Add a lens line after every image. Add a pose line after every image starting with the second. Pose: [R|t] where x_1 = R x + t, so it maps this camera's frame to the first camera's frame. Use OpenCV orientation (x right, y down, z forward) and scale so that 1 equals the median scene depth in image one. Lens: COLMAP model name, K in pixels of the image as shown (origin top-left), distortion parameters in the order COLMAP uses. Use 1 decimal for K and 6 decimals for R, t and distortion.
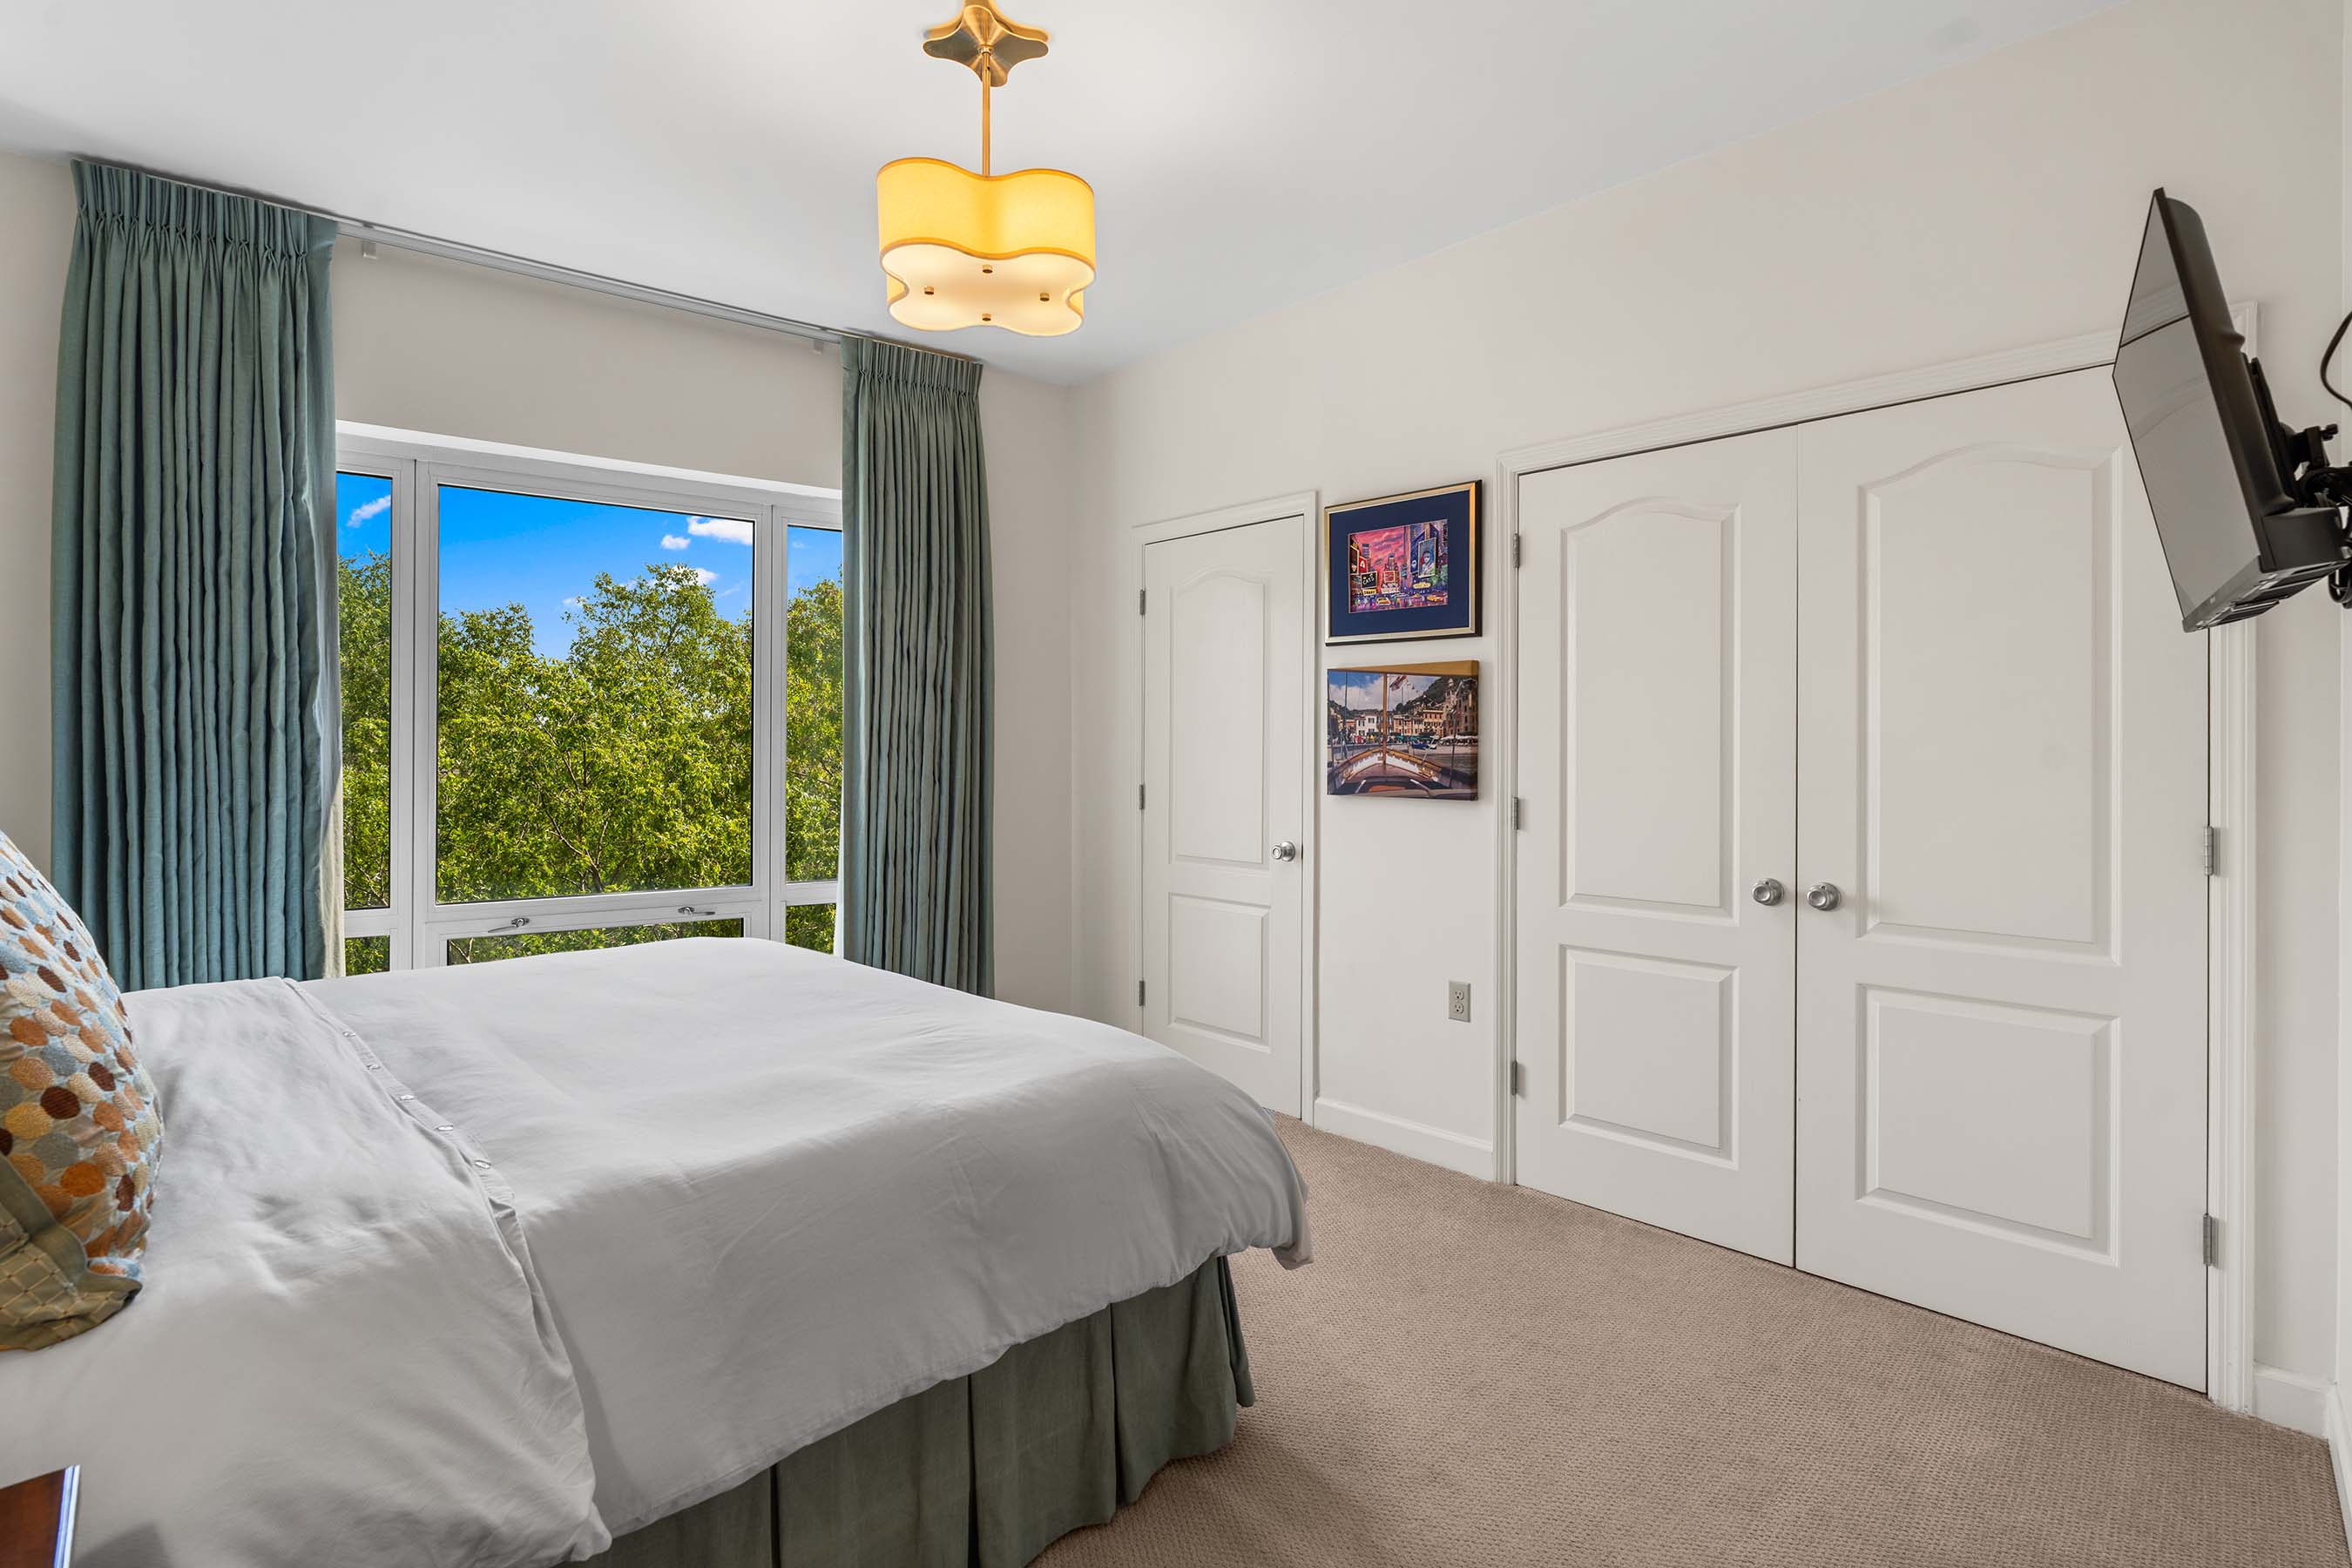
lens RADIAL K [[1076.3, 0, 1177.3], [0, 1076.3, 754.0], [0, 0, 1]] dist [-0.000945, 0.000600]
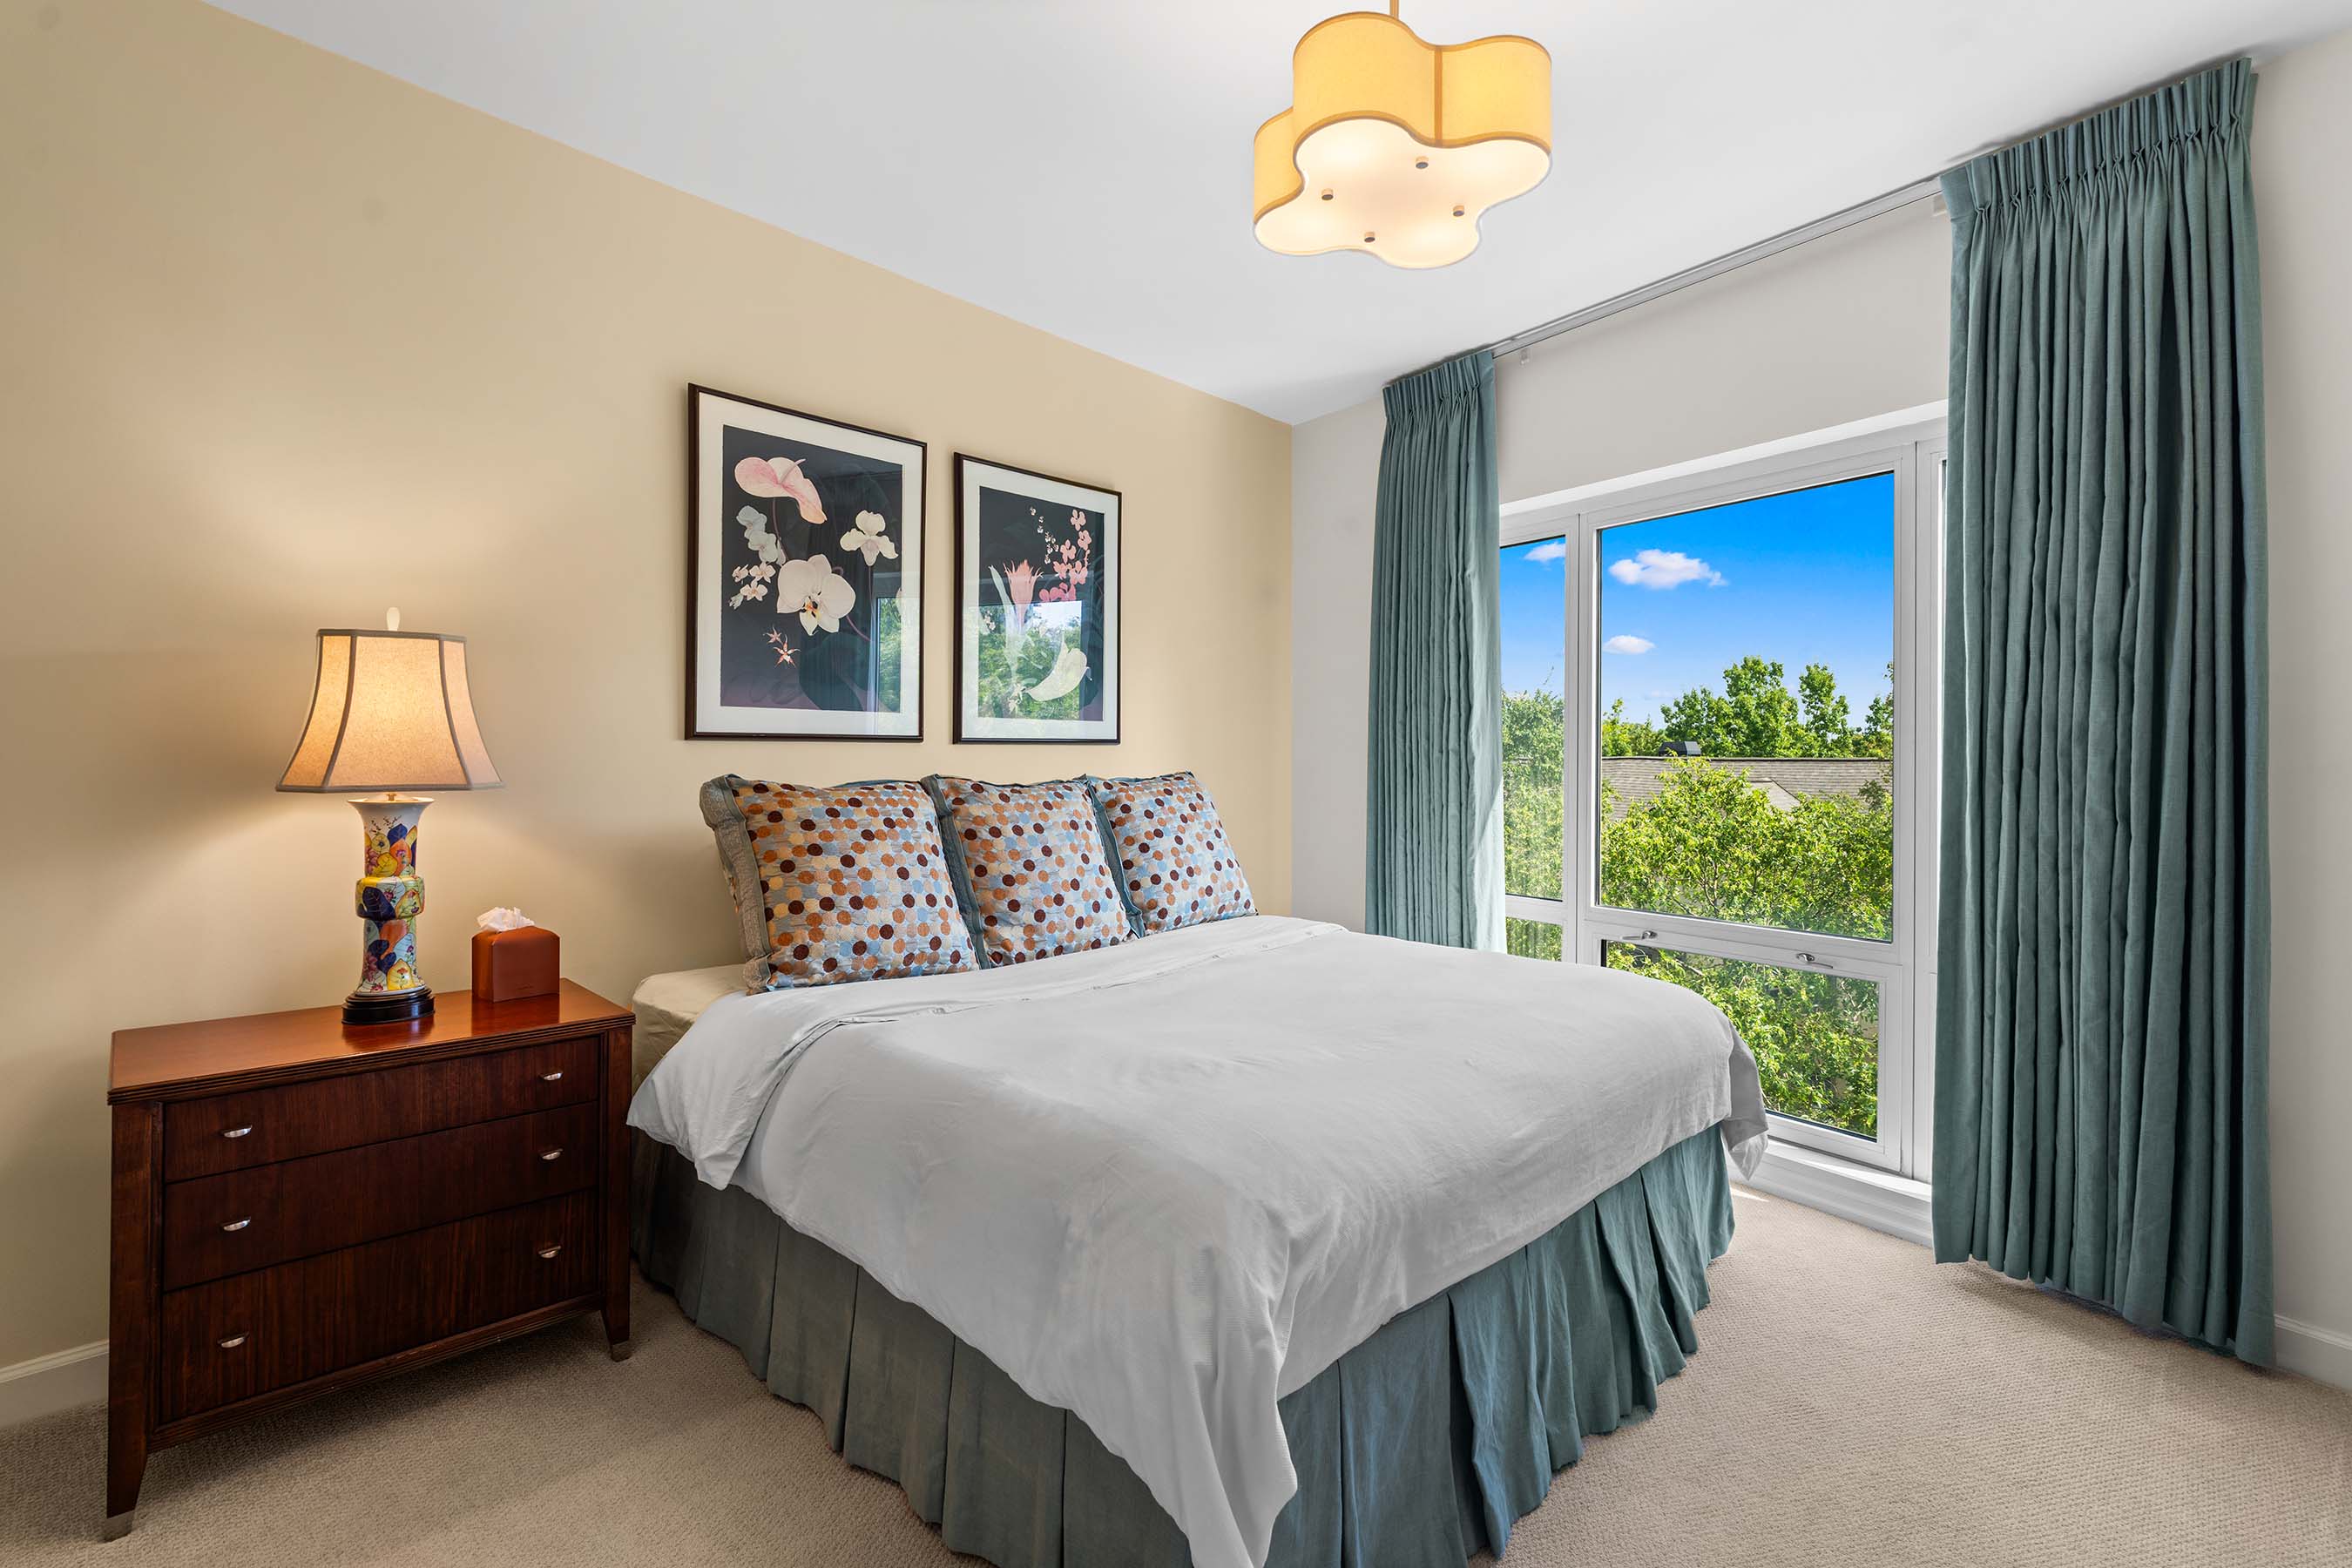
lens RADIAL K [[1093.2, 0, 1183.0], [0, 1093.2, 778.2], [0, 0, 1]] dist [-0.001852, 0.002289]
pose [[0.001824, 0.011942, -0.999927, 0.500574], [-0.001968, 0.999927, 0.011939, -0.006488], [0.999996, 0.001946, 0.001847, 0.632386]]
